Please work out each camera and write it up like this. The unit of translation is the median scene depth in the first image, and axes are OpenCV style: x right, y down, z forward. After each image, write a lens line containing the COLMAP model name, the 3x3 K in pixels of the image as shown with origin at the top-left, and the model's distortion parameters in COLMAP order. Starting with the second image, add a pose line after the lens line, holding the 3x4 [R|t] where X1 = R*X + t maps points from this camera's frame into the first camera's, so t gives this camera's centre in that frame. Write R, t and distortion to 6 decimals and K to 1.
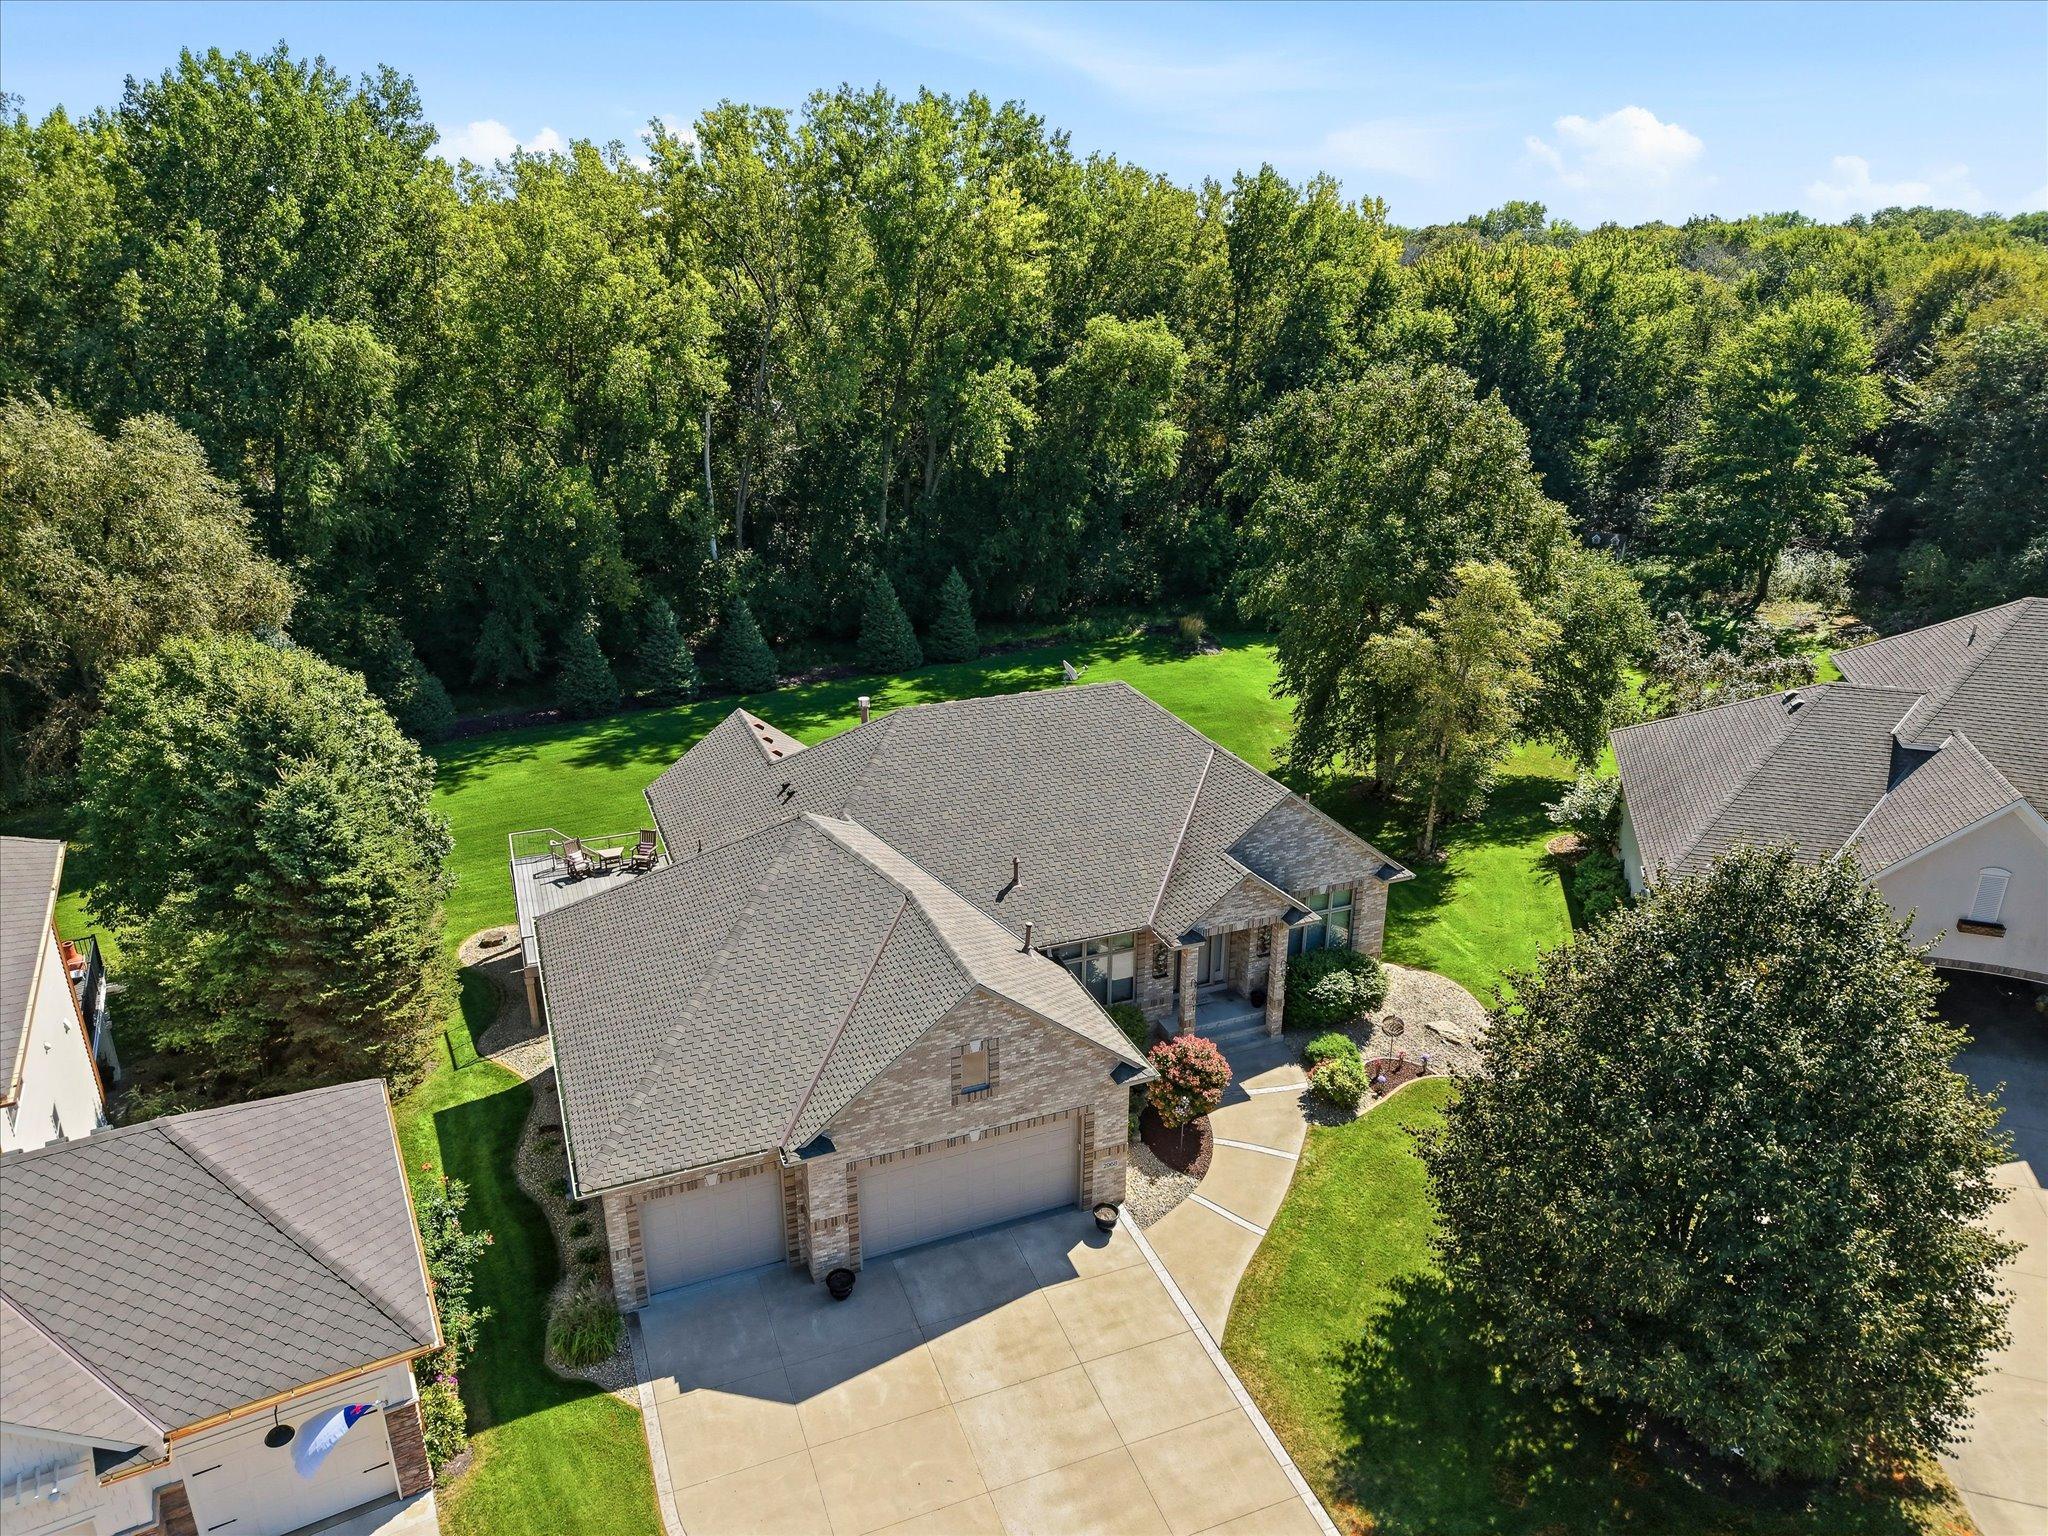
lens RADIAL K [[1363.6, 0, 1022.4], [0, 1363.6, 782.8], [0, 0, 1]] dist [0.037395, -0.050221]
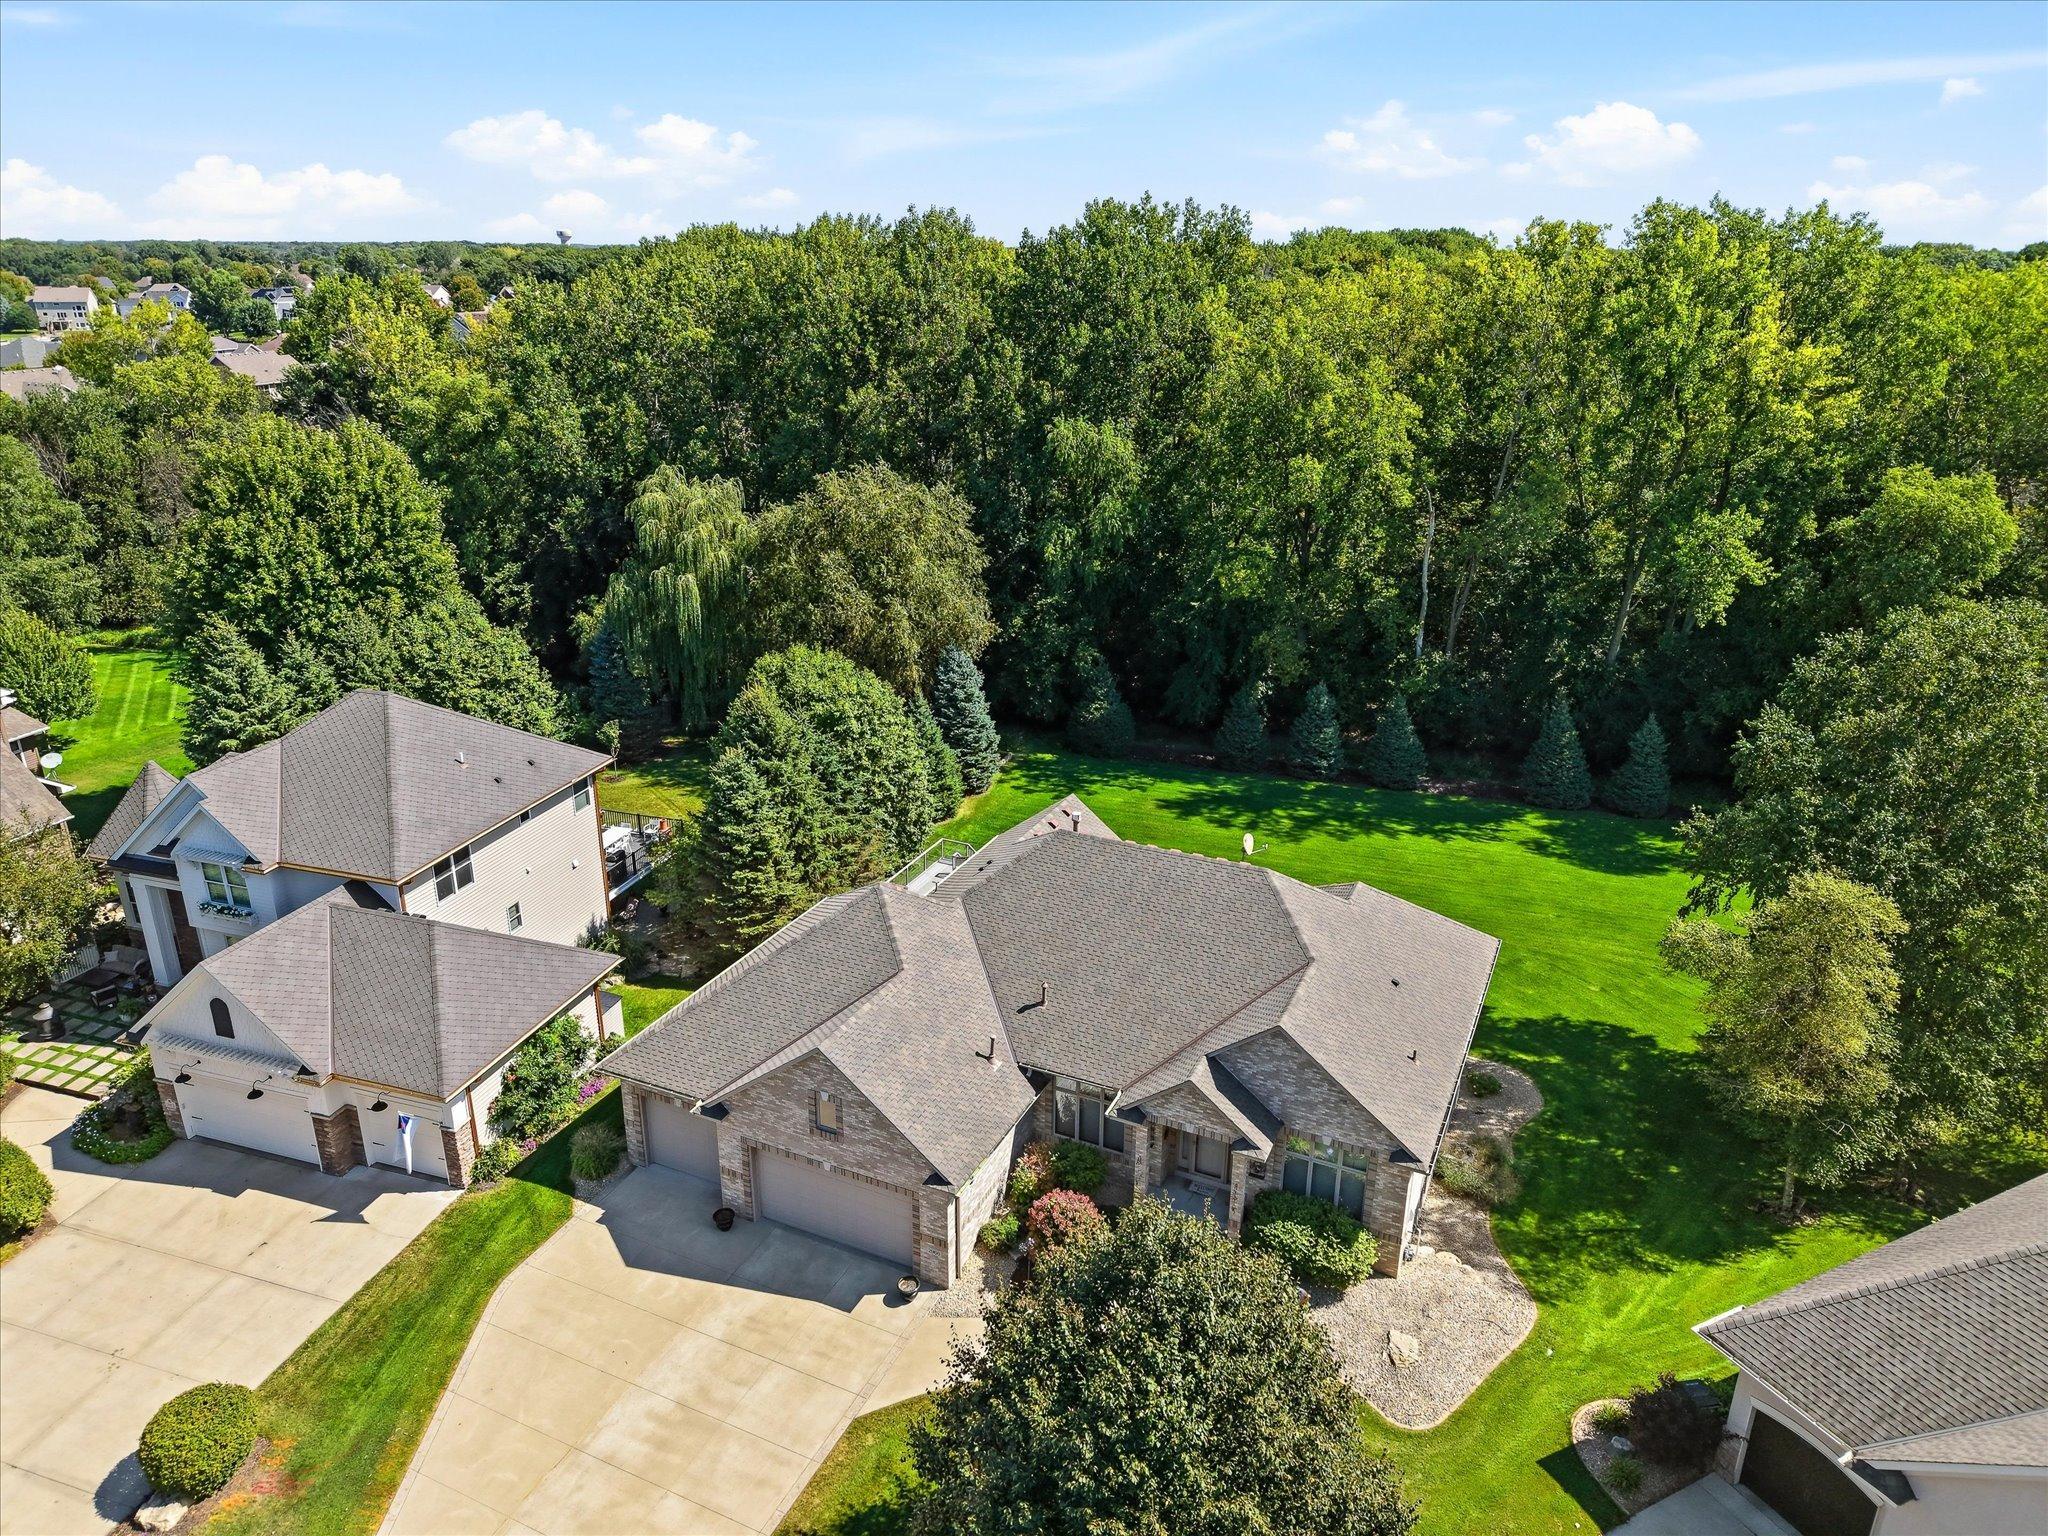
lens RADIAL K [[1363.6, 0, 1020.3], [0, 1363.6, 787.4], [0, 0, 1]] dist [0.037395, -0.050221]
pose [[0.678214, 0.269382, -0.683710, 0.633285], [-0.276338, 0.955591, 0.102386, -0.187997], [0.680928, 0.119495, 0.722536, 0.124646]]
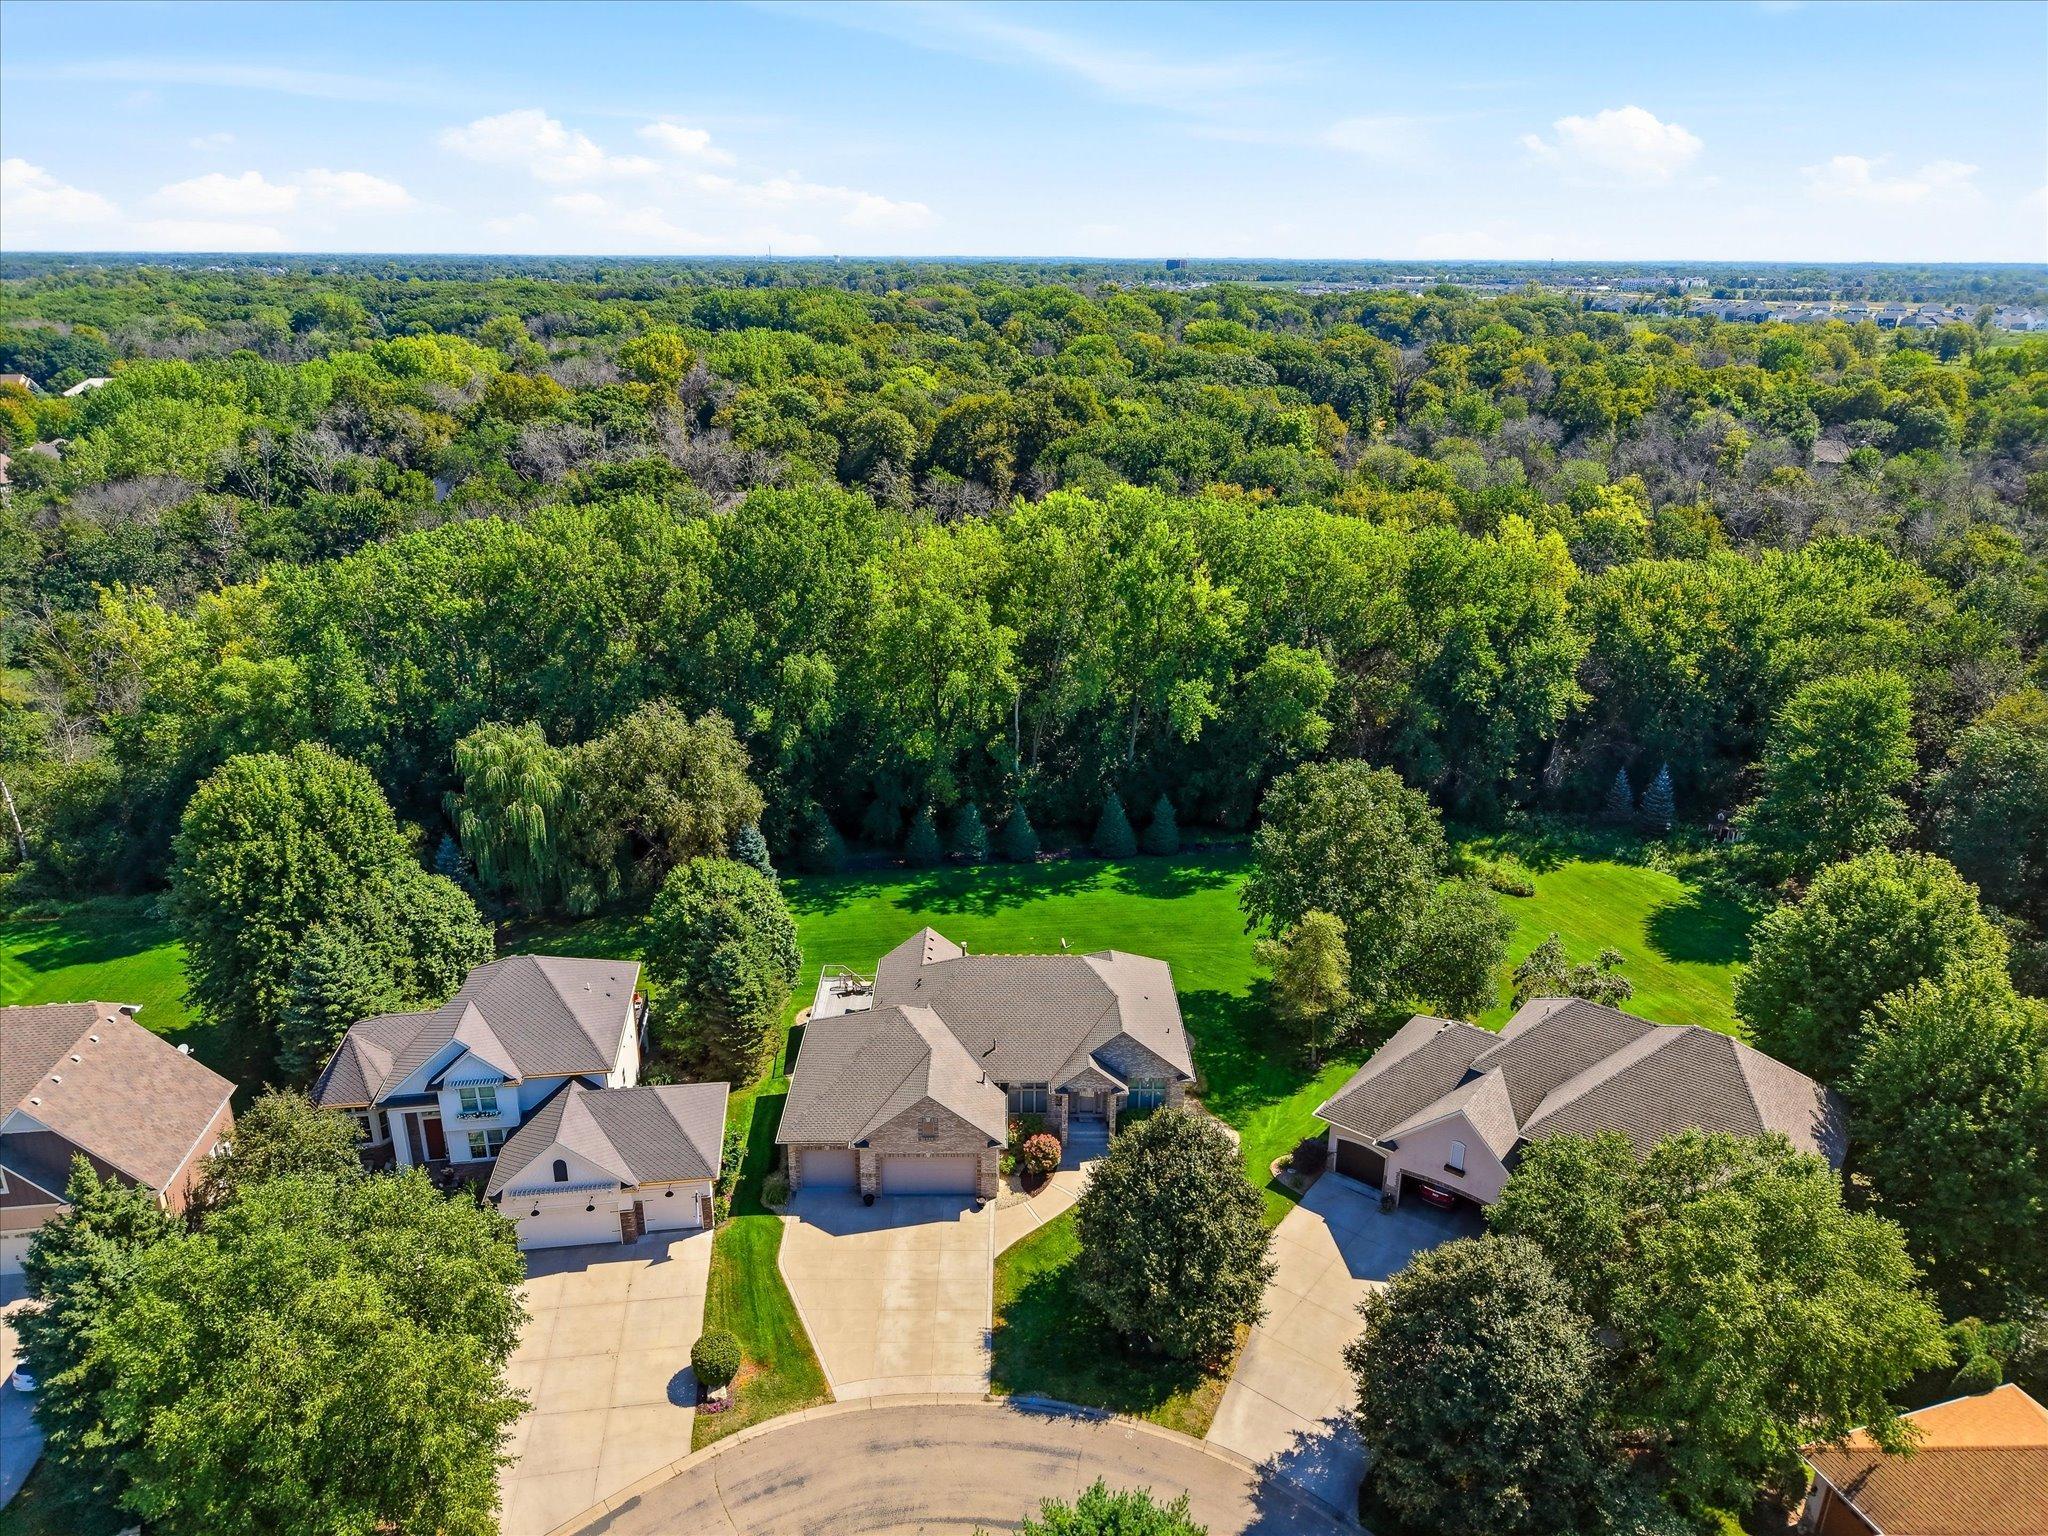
lens RADIAL K [[1363.6, 0, 1025.0], [0, 1363.6, 775.6], [0, 0, 1]] dist [0.037395, -0.050221]
pose [[0.931481, 0.132480, -0.338811, 0.655394], [-0.139683, 0.990191, 0.003153, -0.341279], [0.335906, 0.044390, 0.940849, -0.979653]]
